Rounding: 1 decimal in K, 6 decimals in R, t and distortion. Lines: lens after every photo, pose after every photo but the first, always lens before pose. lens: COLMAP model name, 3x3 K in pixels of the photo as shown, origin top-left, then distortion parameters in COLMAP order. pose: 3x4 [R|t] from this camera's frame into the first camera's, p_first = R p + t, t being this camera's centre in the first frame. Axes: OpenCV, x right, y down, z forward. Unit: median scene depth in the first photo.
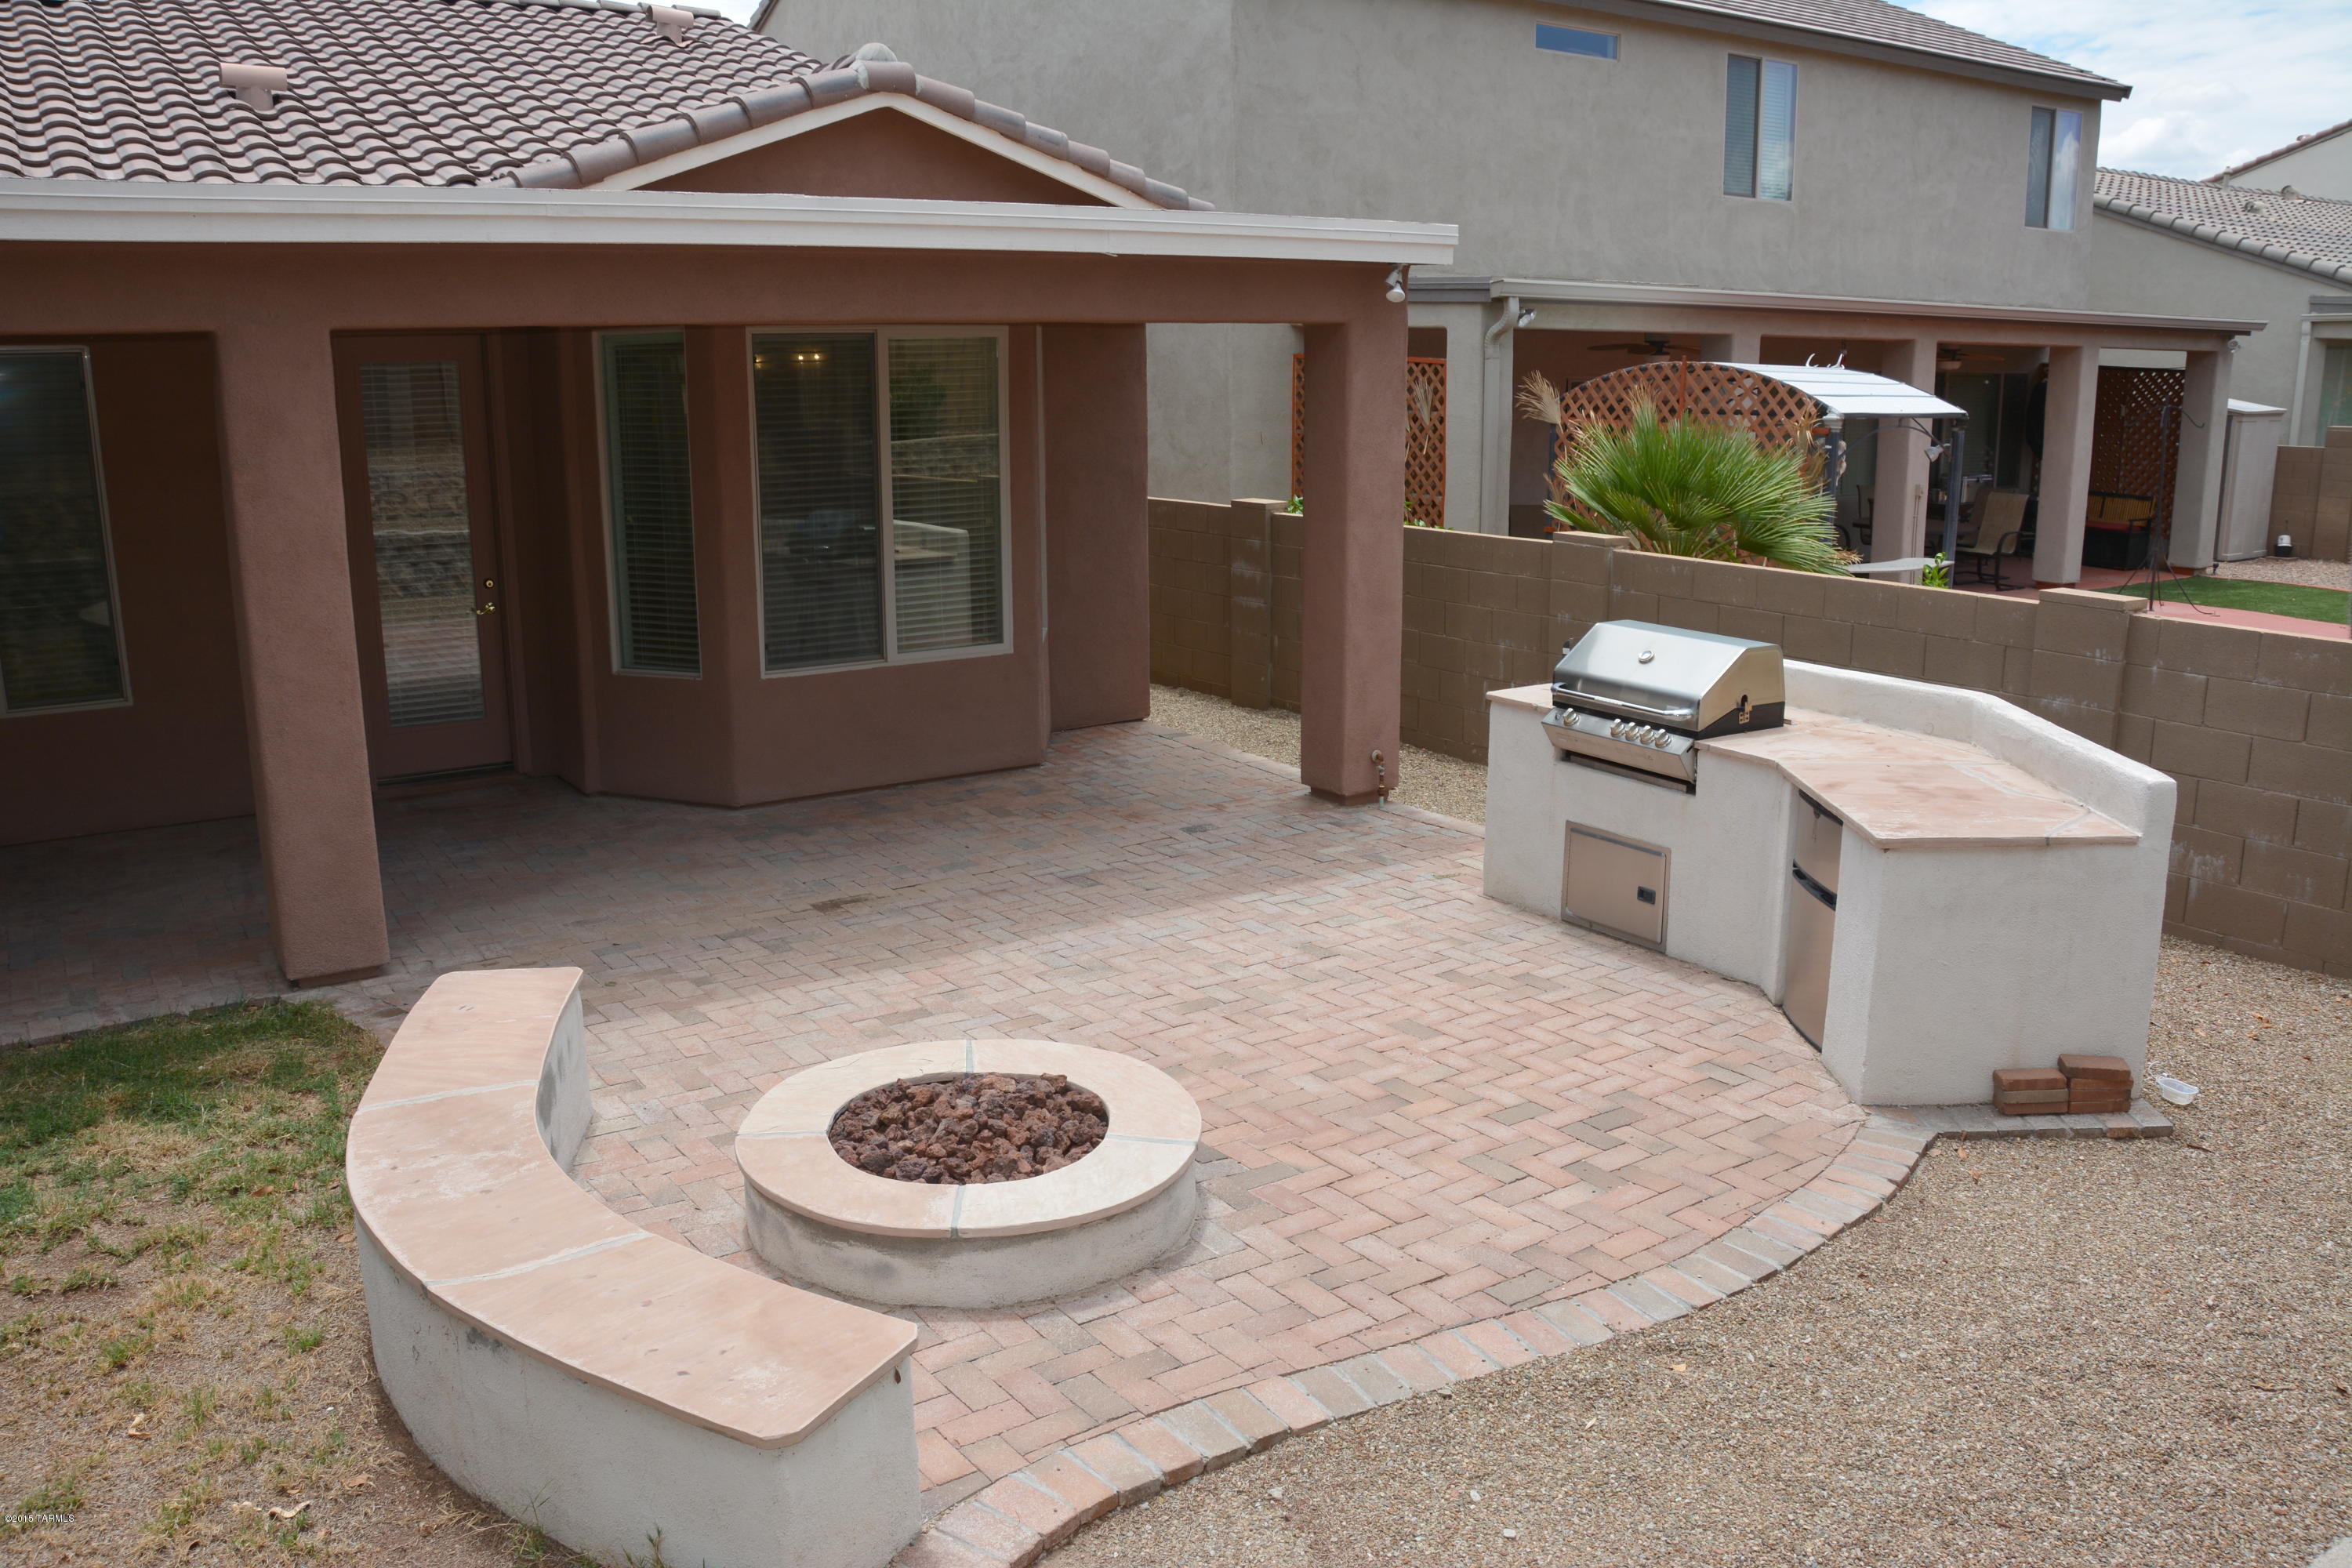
lens RADIAL K [[1847.6, 0, 1160.7], [0, 1847.6, 794.5], [0, 0, 1]] dist [-0.166017, 0.133930]
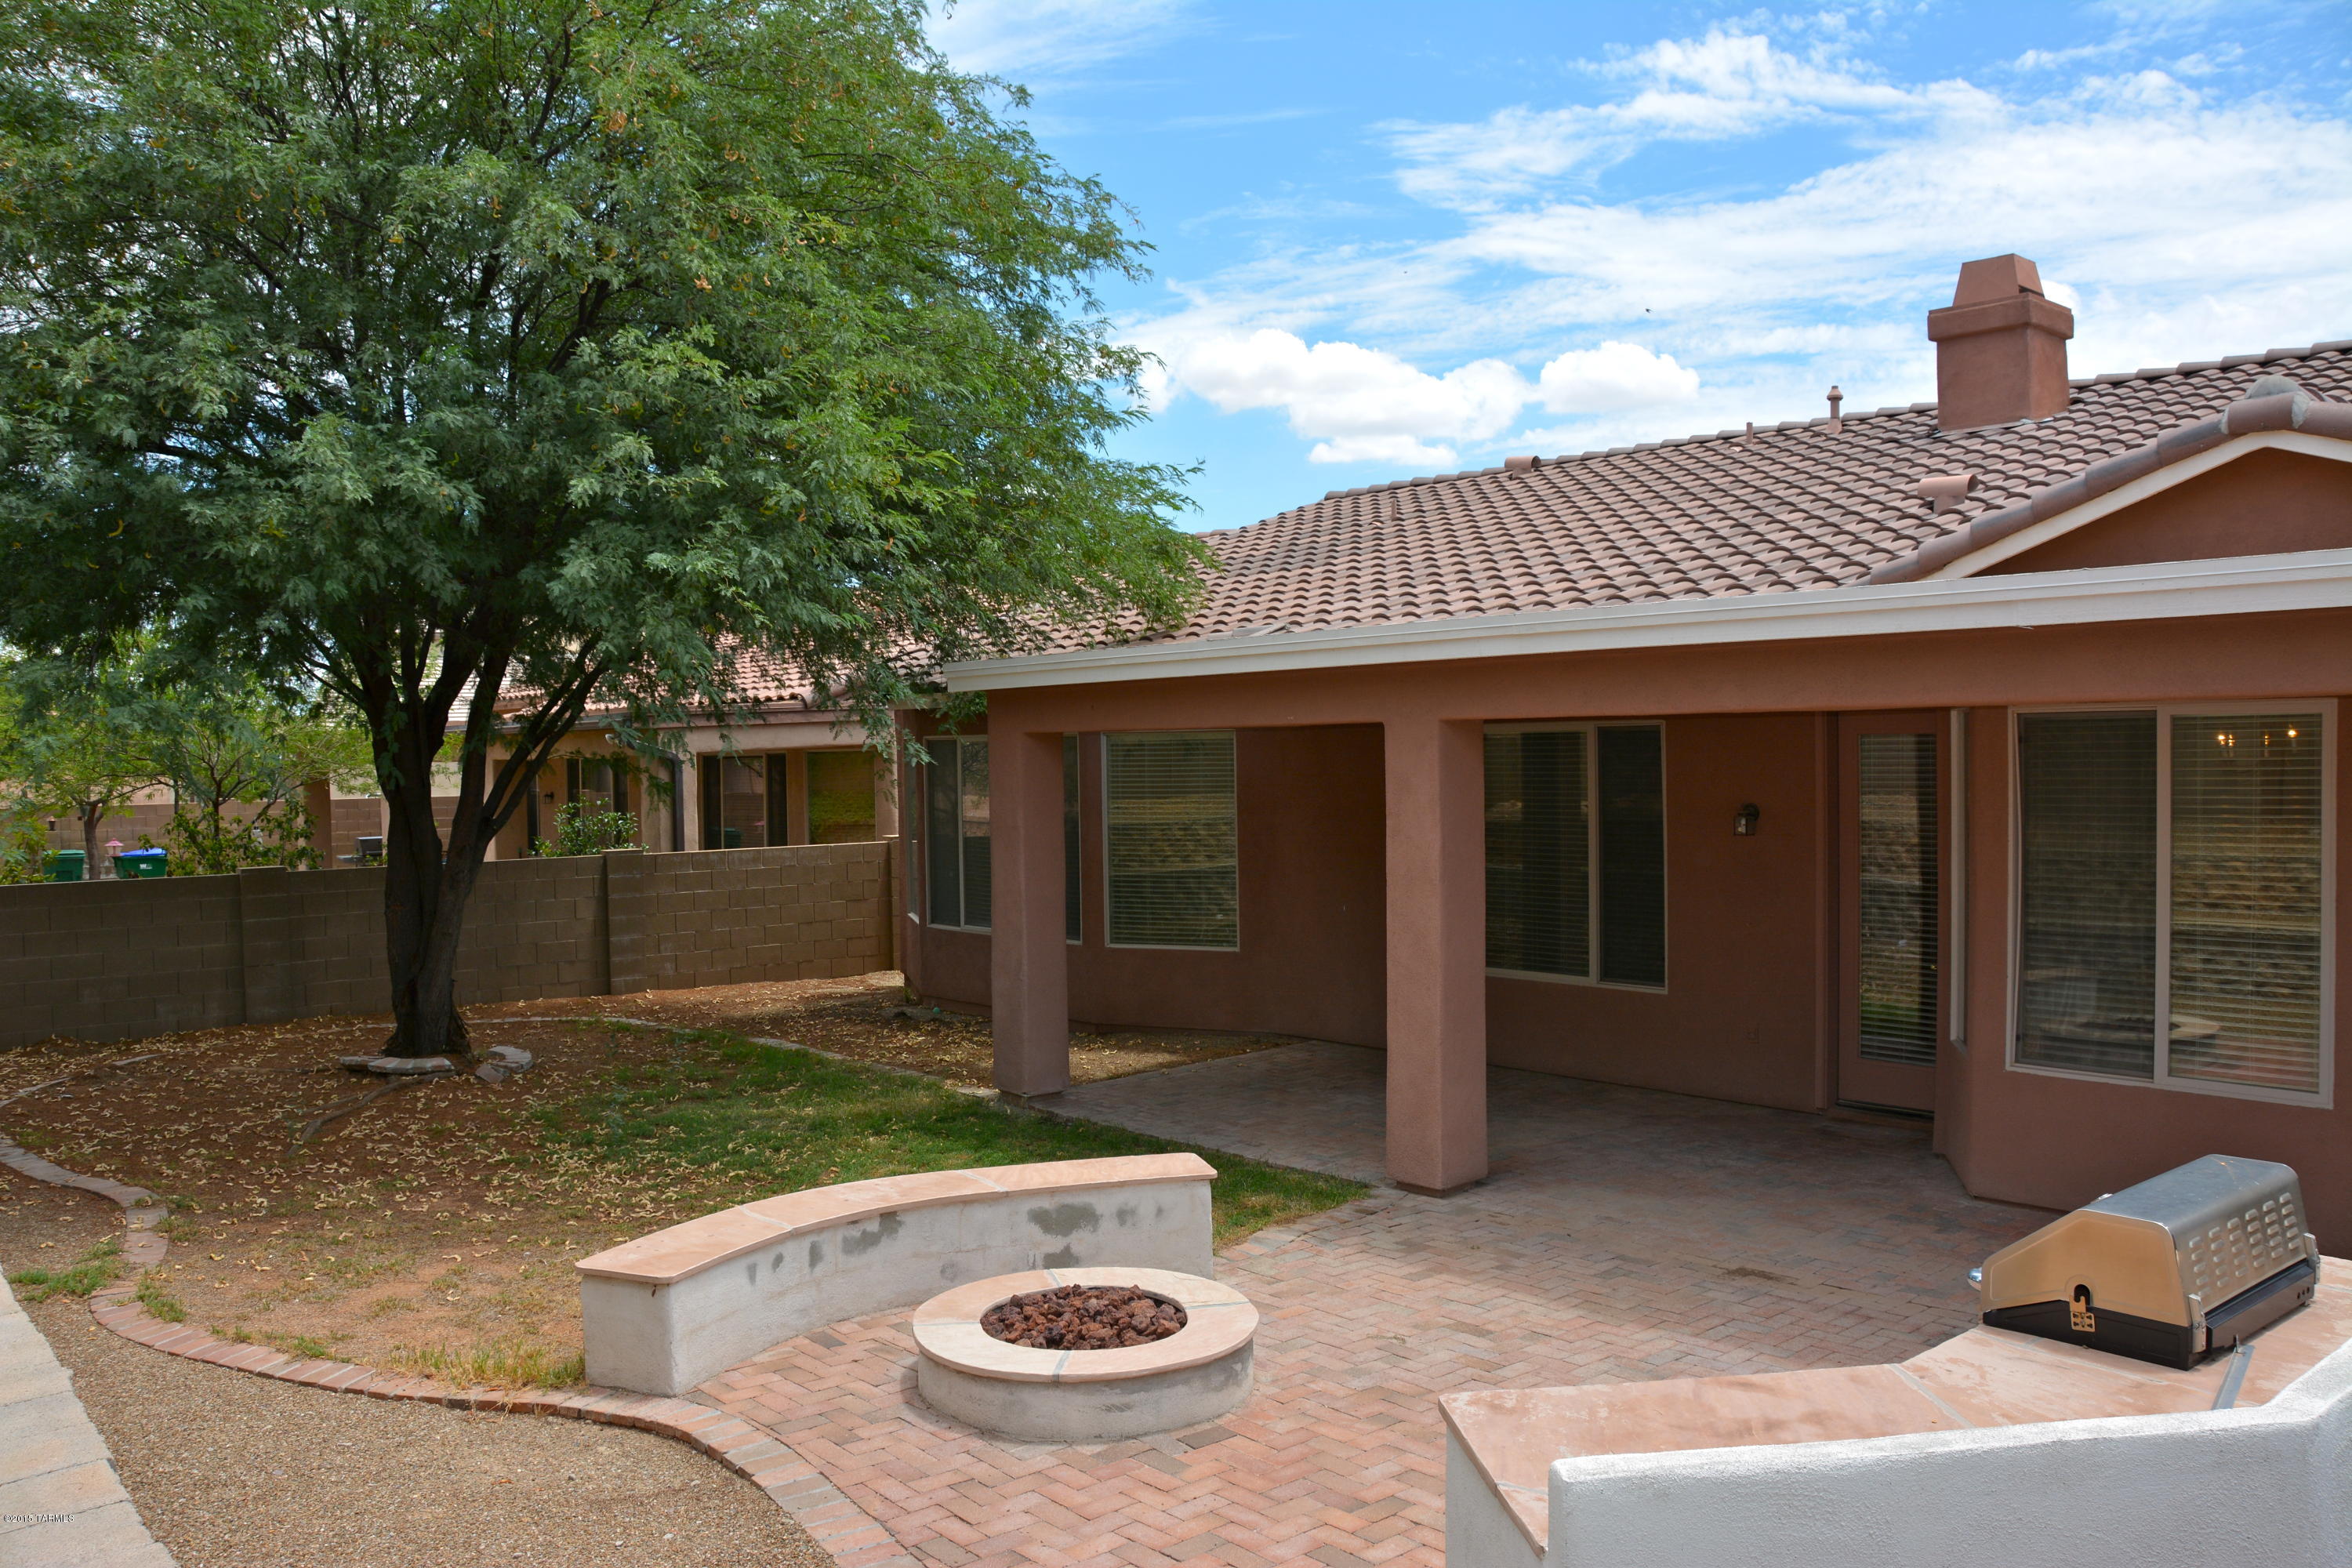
lens RADIAL K [[1847.6, 0, 1160.7], [0, 1847.6, 794.5], [0, 0, 1]] dist [-0.166017, 0.133930]
pose [[0.106209, 0.027443, -0.993965, 0.877067], [-0.212149, 0.977228, 0.004312, -0.152730], [0.971449, 0.210411, 0.109613, 0.593787]]
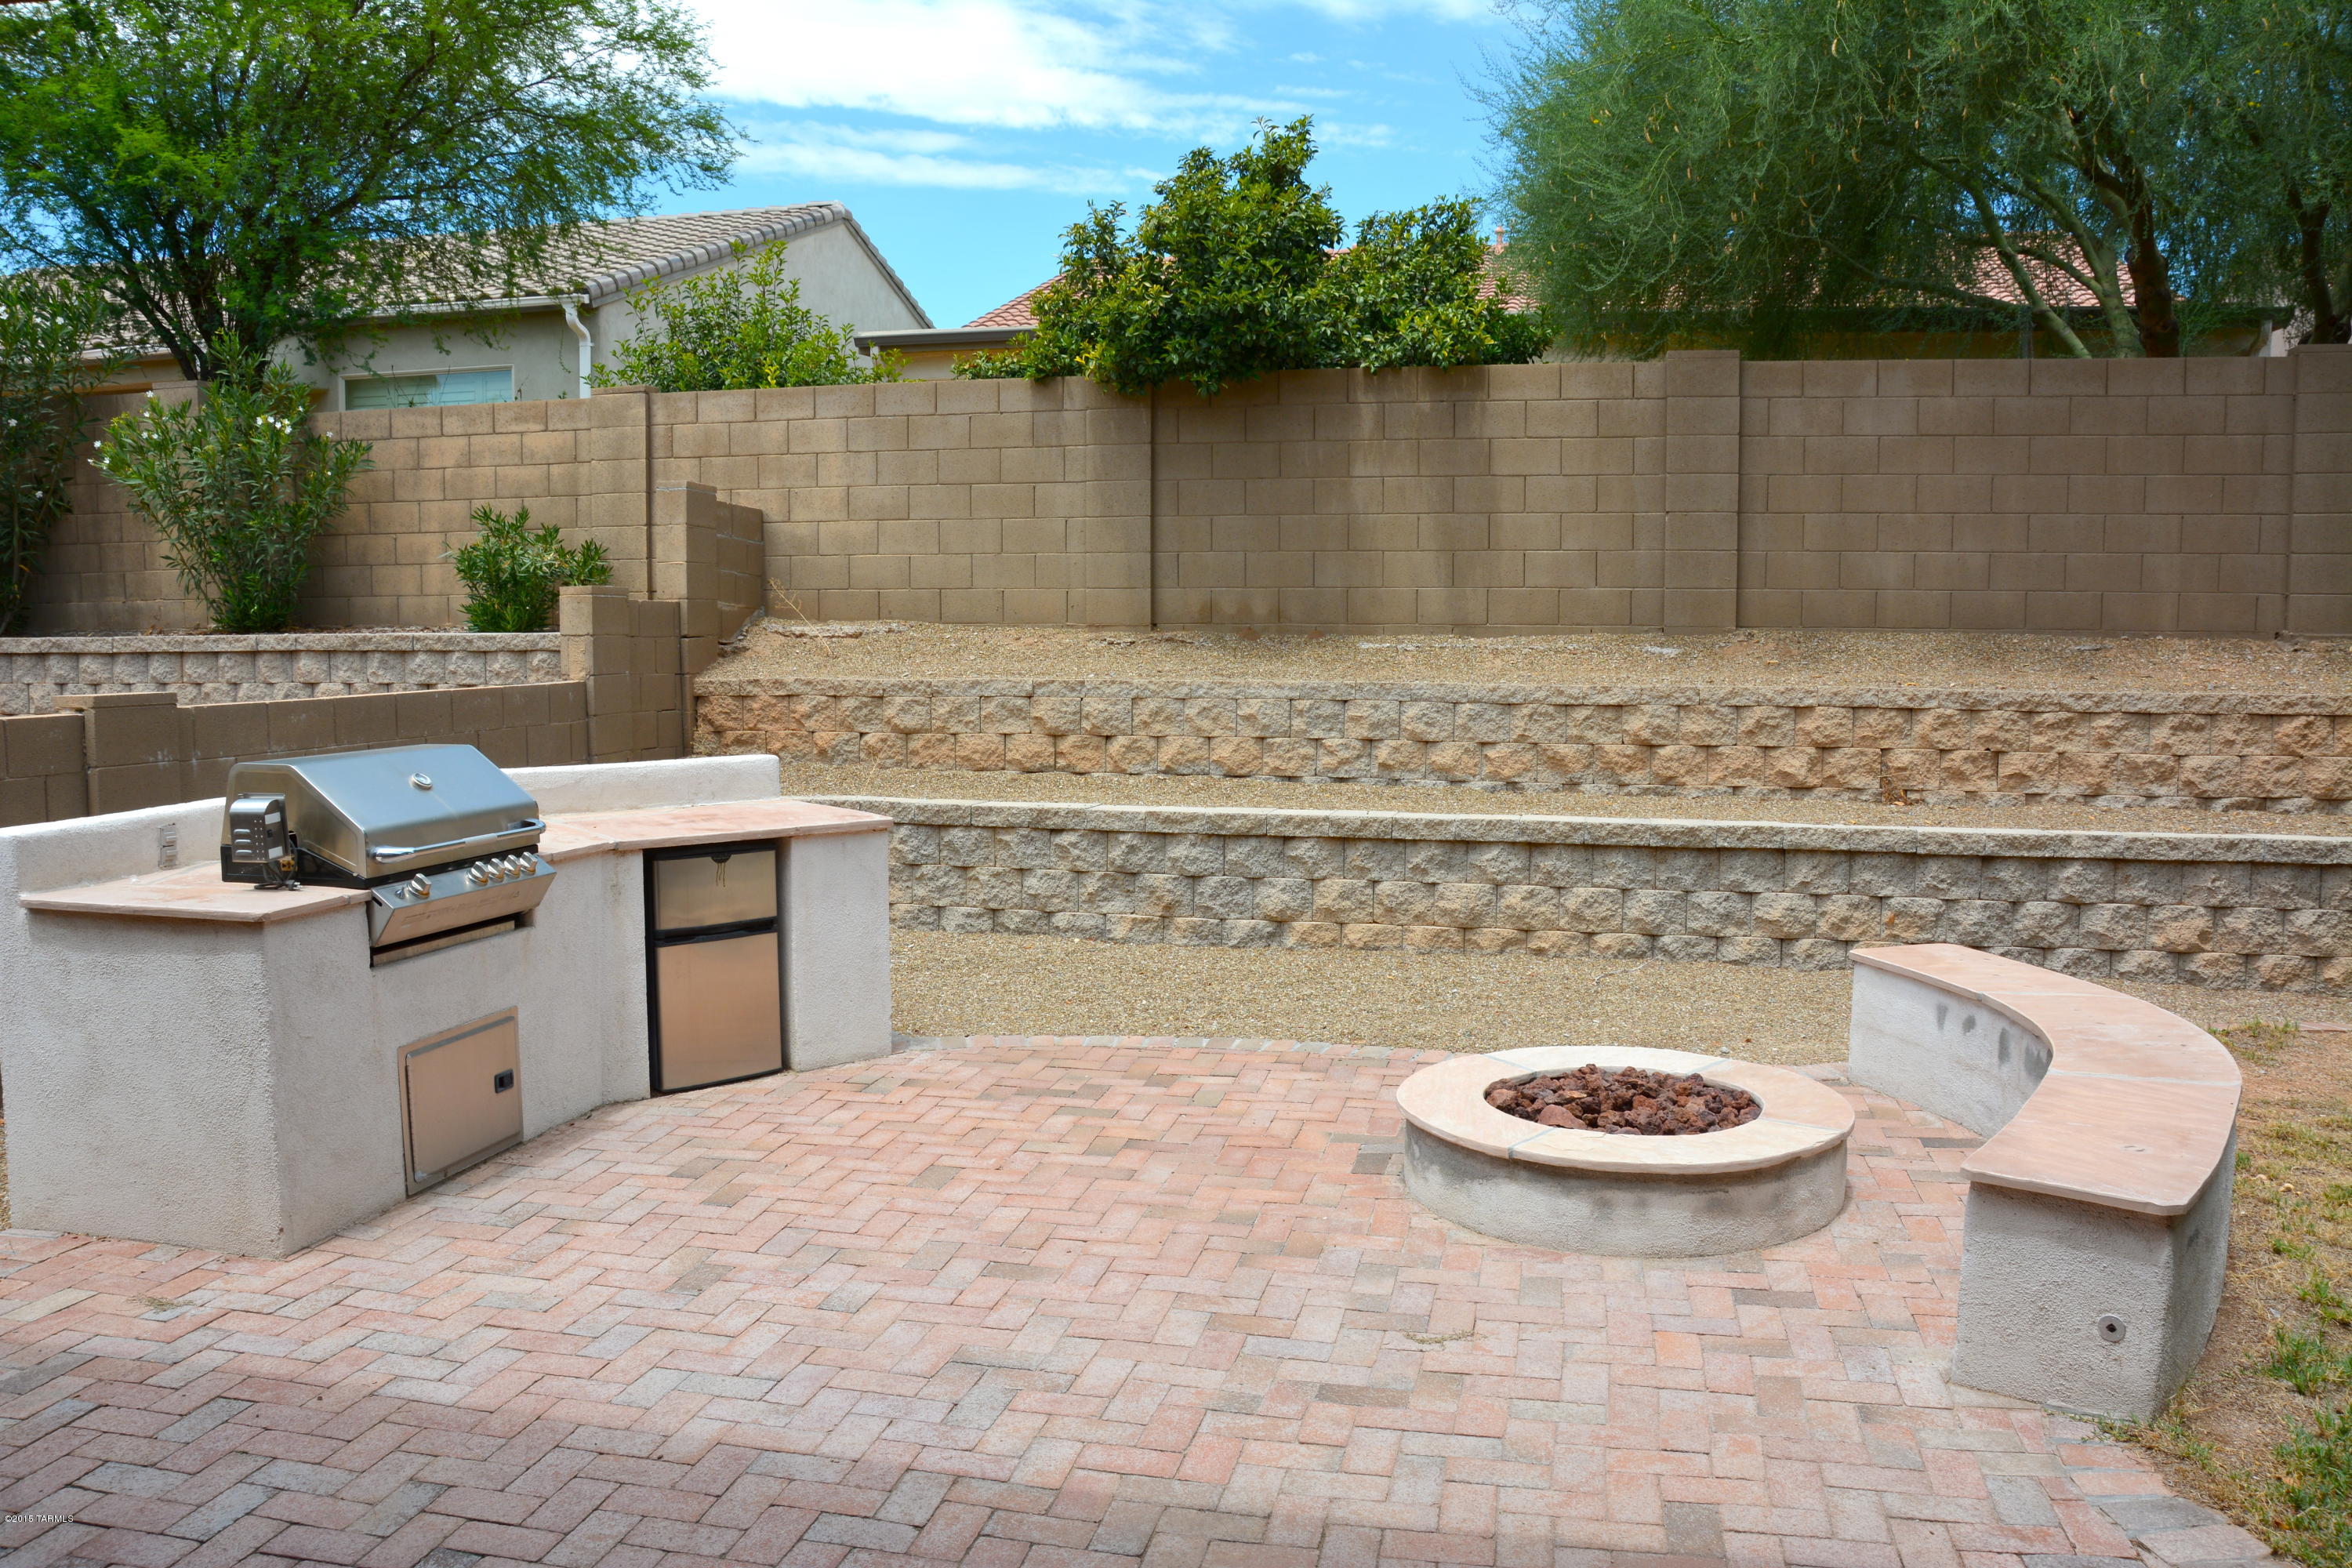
lens RADIAL K [[1847.6, 0, 1160.7], [0, 1847.6, 794.5], [0, 0, 1]] dist [-0.166017, 0.133930]
pose [[-0.685641, -0.063032, 0.725206, -0.473499], [0.169511, 0.955032, 0.243270, -0.201129], [-0.707928, 0.289727, -0.644124, 1.286840]]
